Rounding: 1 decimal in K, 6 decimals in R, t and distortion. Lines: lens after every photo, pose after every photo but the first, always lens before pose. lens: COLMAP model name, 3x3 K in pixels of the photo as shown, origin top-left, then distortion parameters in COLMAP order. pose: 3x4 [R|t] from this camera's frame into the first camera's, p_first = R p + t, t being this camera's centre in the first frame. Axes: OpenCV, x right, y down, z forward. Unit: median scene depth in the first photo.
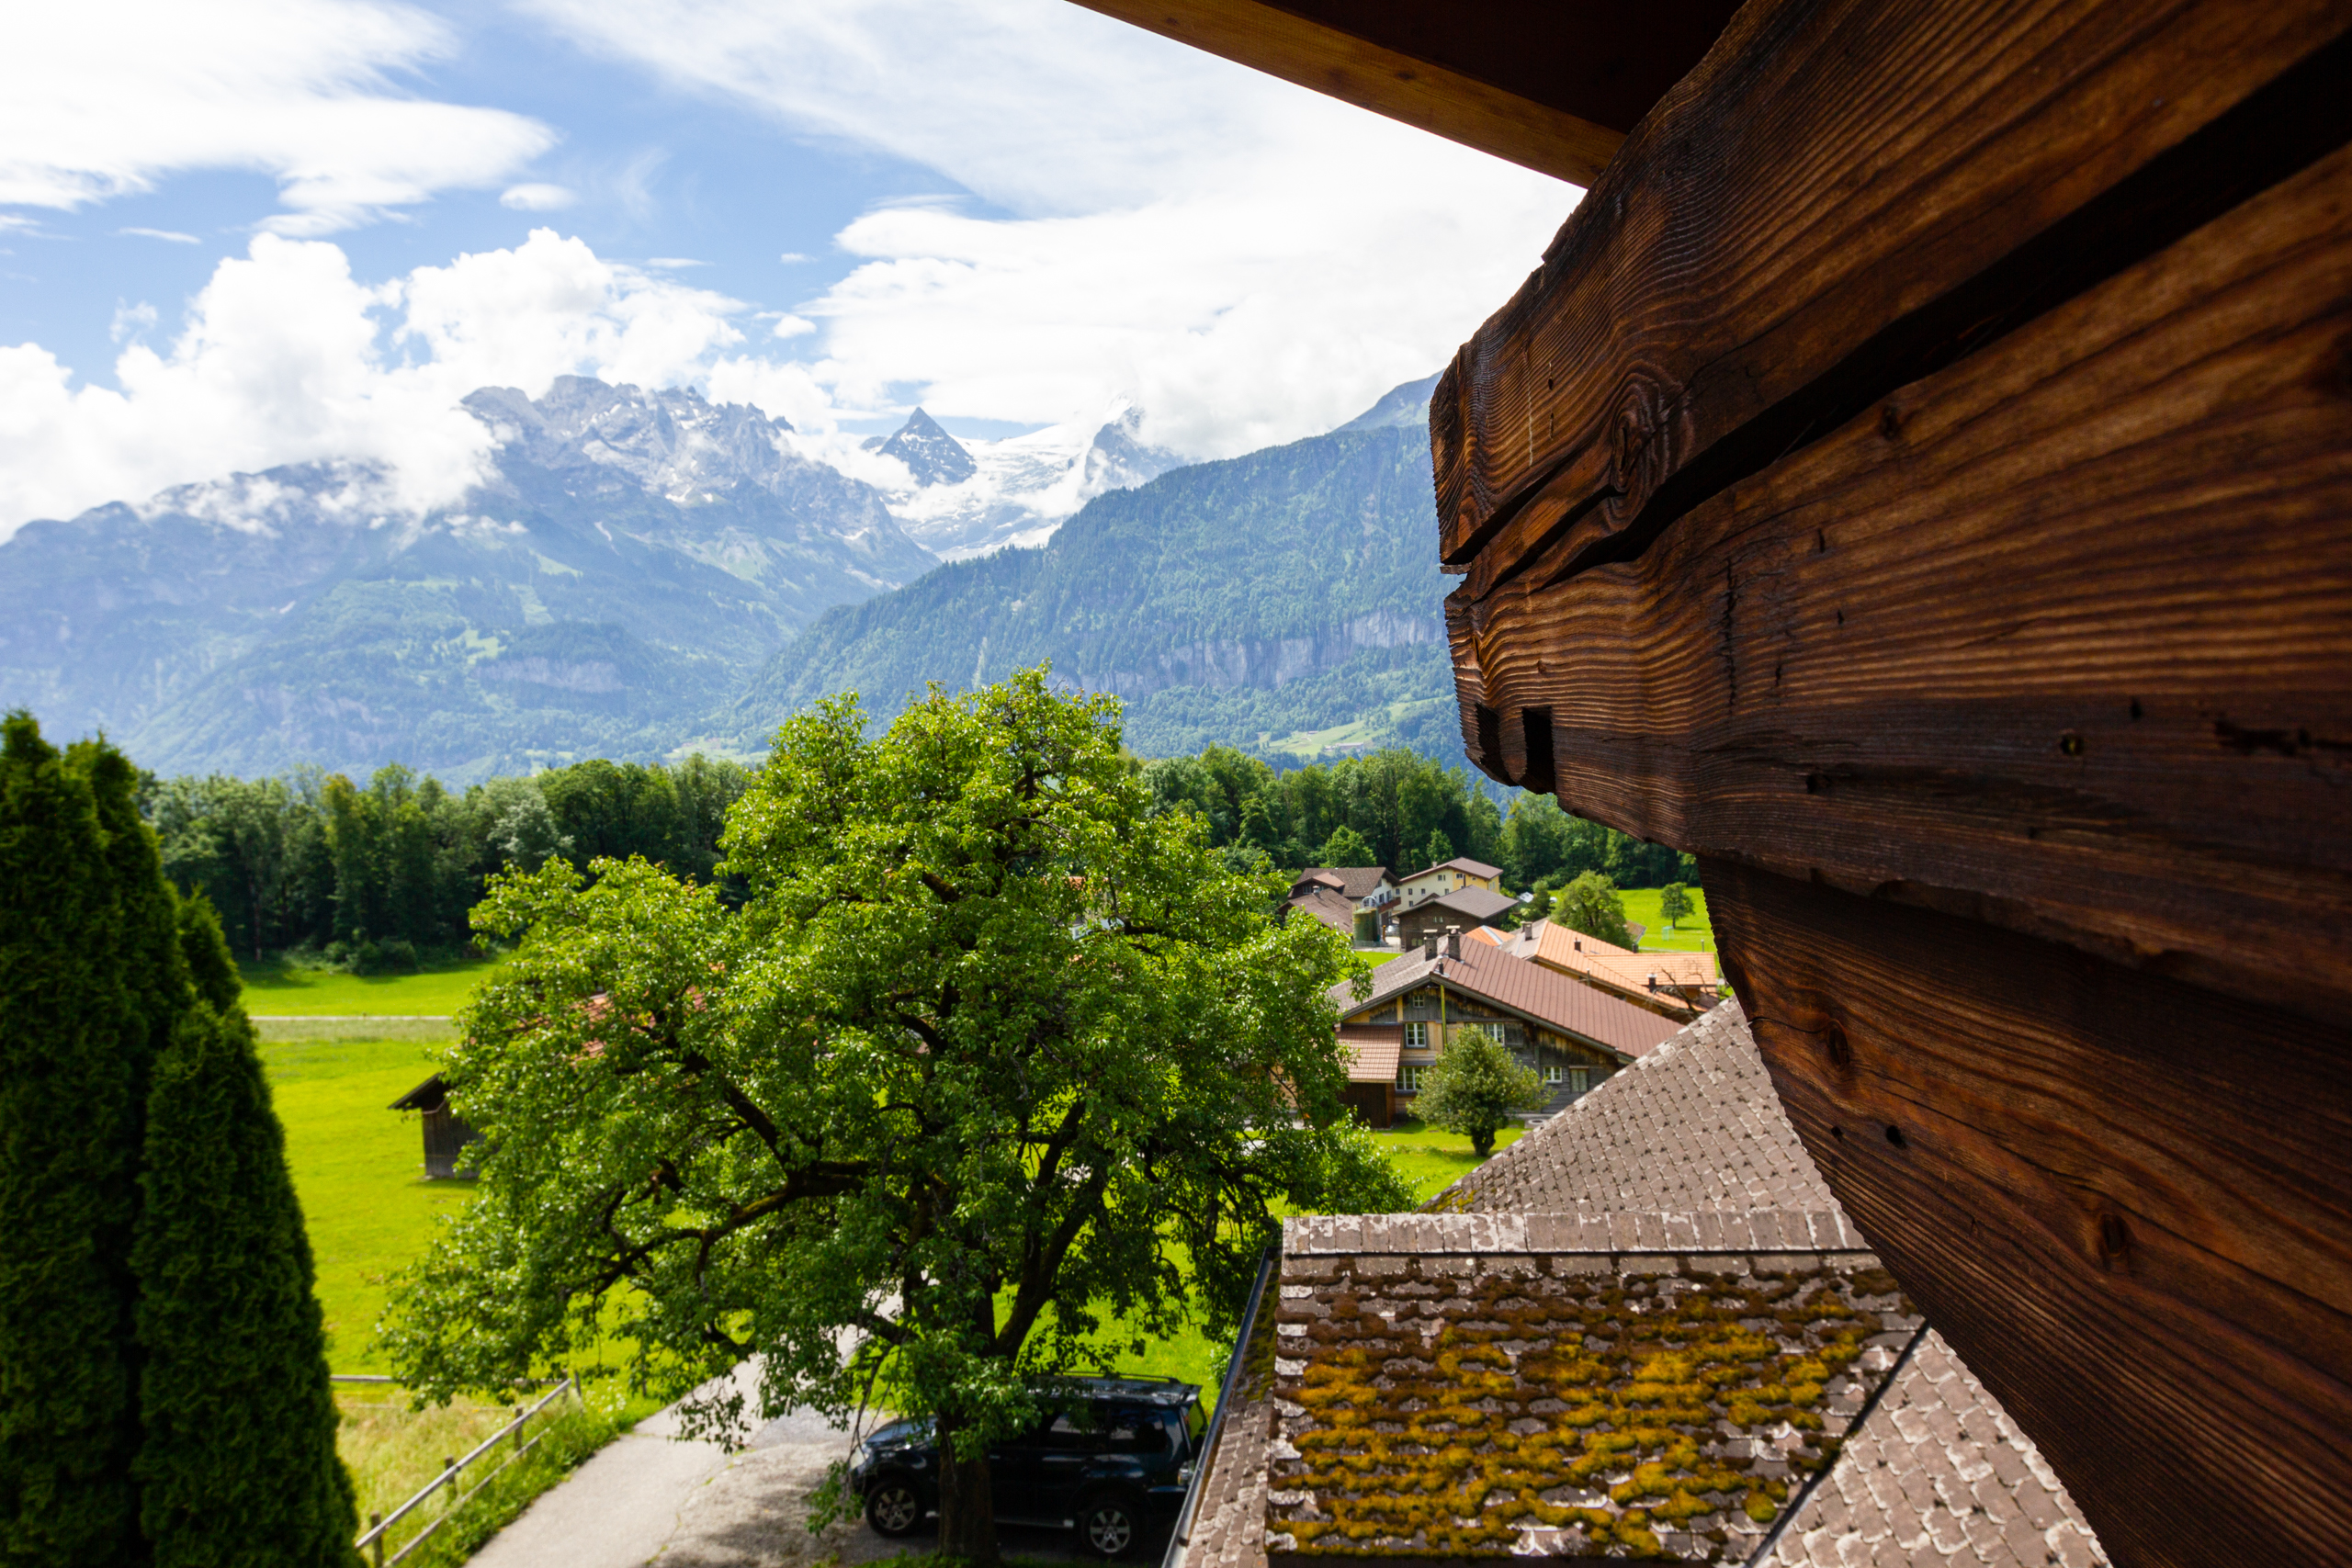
lens RADIAL K [[1732.3, 0, 1167.3], [0, 1732.3, 758.6], [0, 0, 1]] dist [0.001502, 0.008036]
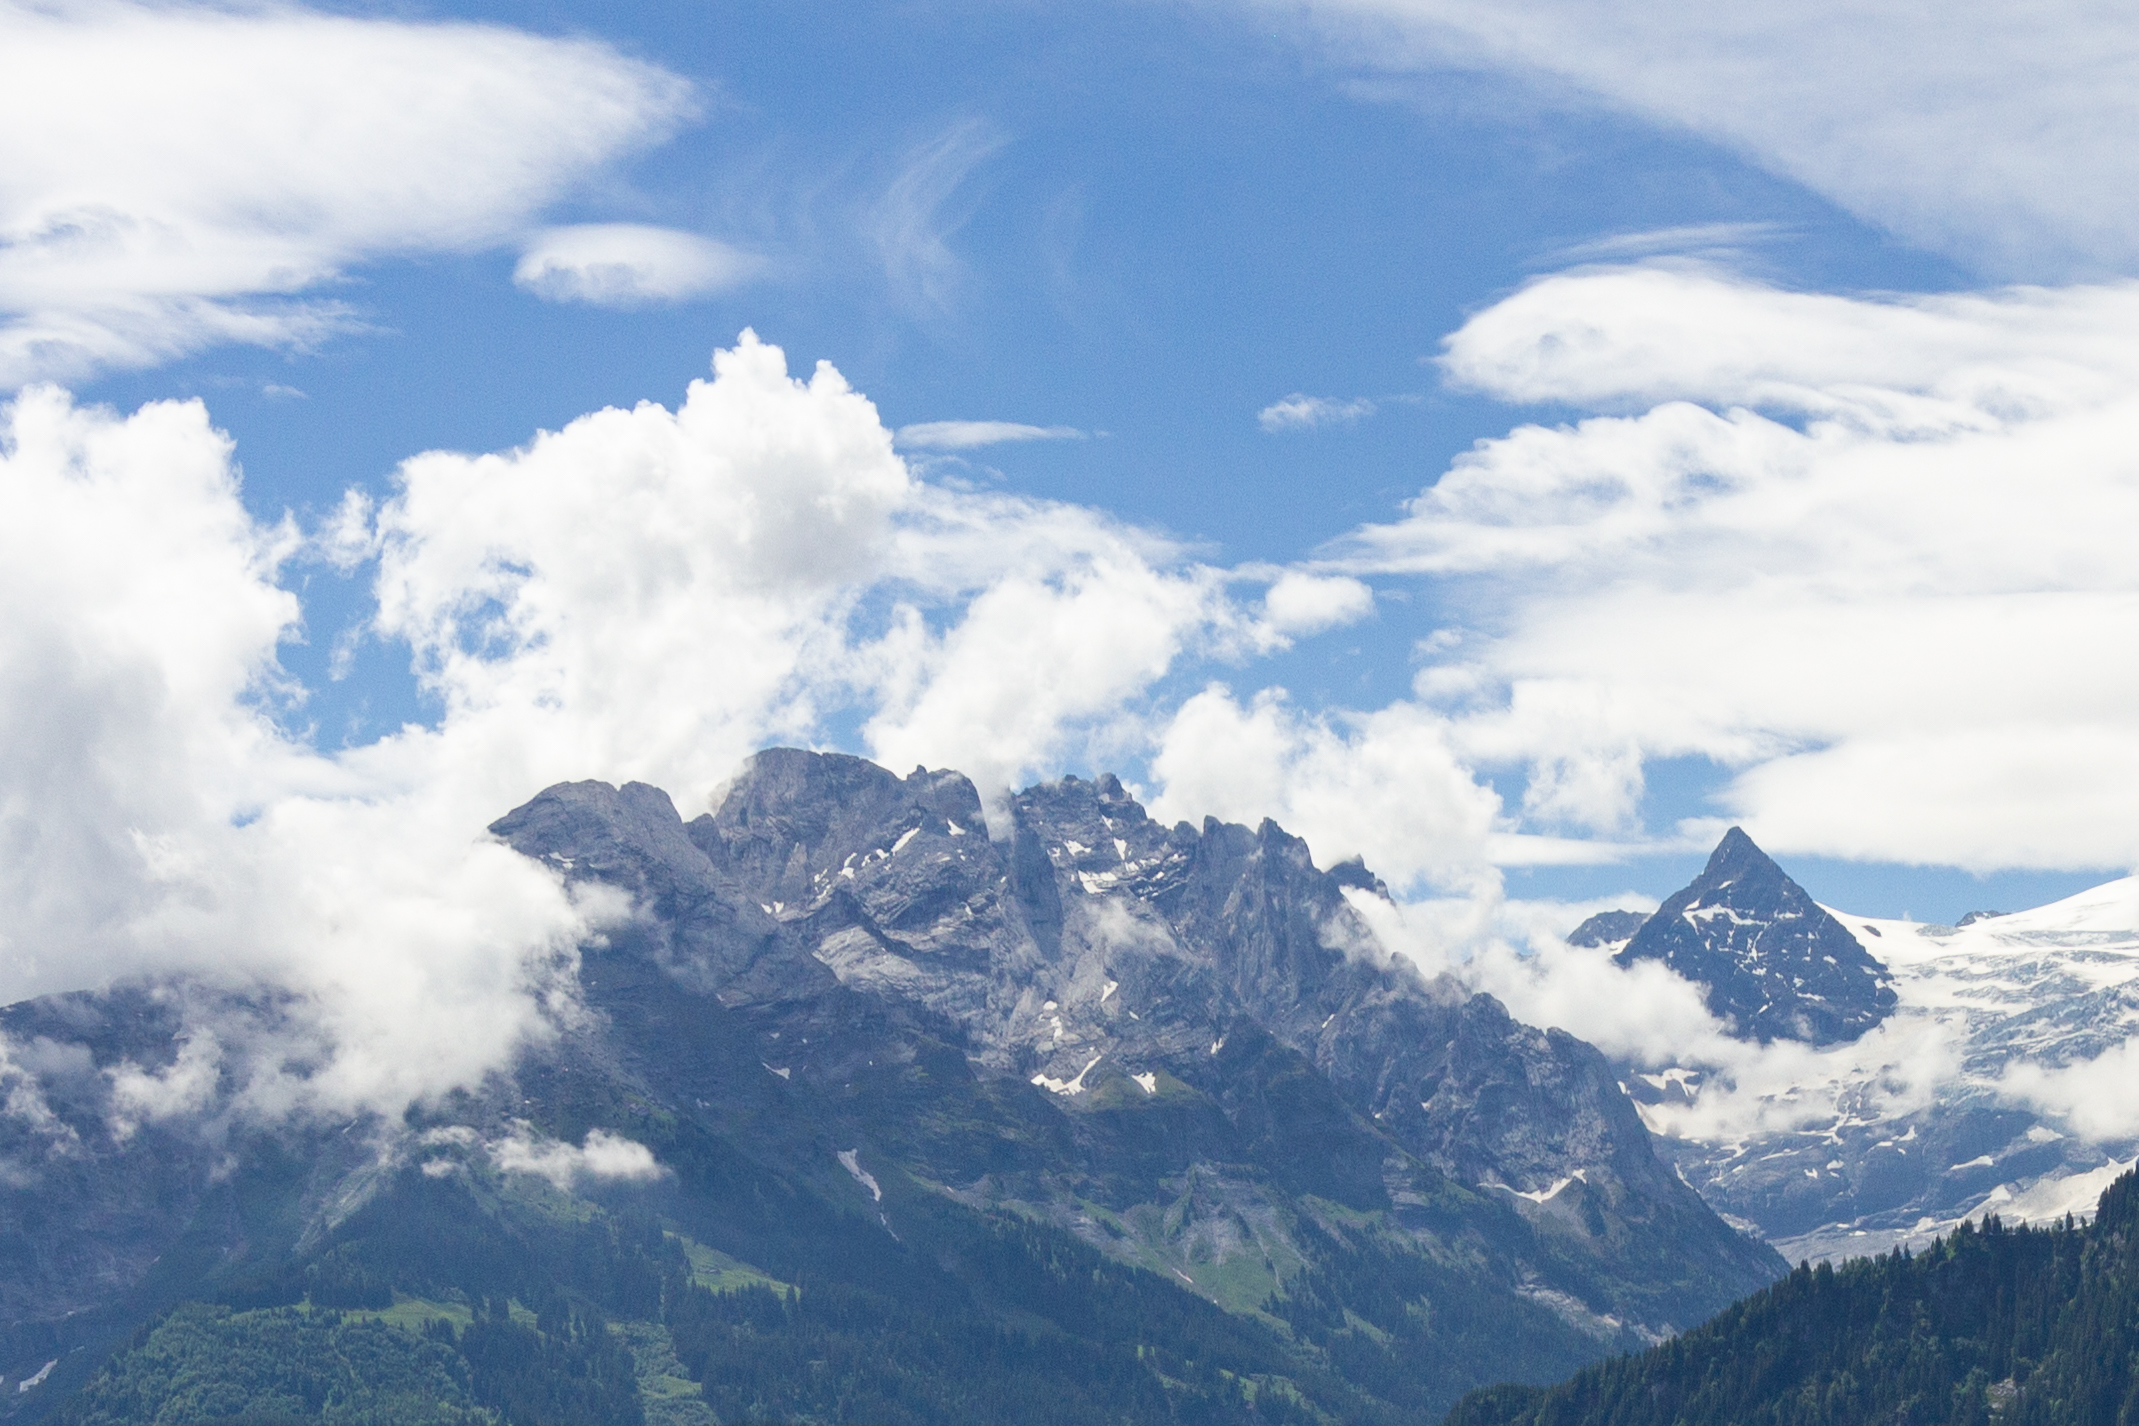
lens RADIAL K [[1353.1, 0, 1030.8], [0, 1353.1, 700.2], [0, 0, 1]] dist [-0.002845, -0.003776]
pose [[0.984805, 0.014002, -0.173097, -0.243794], [-0.026150, 0.997336, -0.068100, -0.212143], [0.171682, 0.071592, 0.982548, 0.724439]]
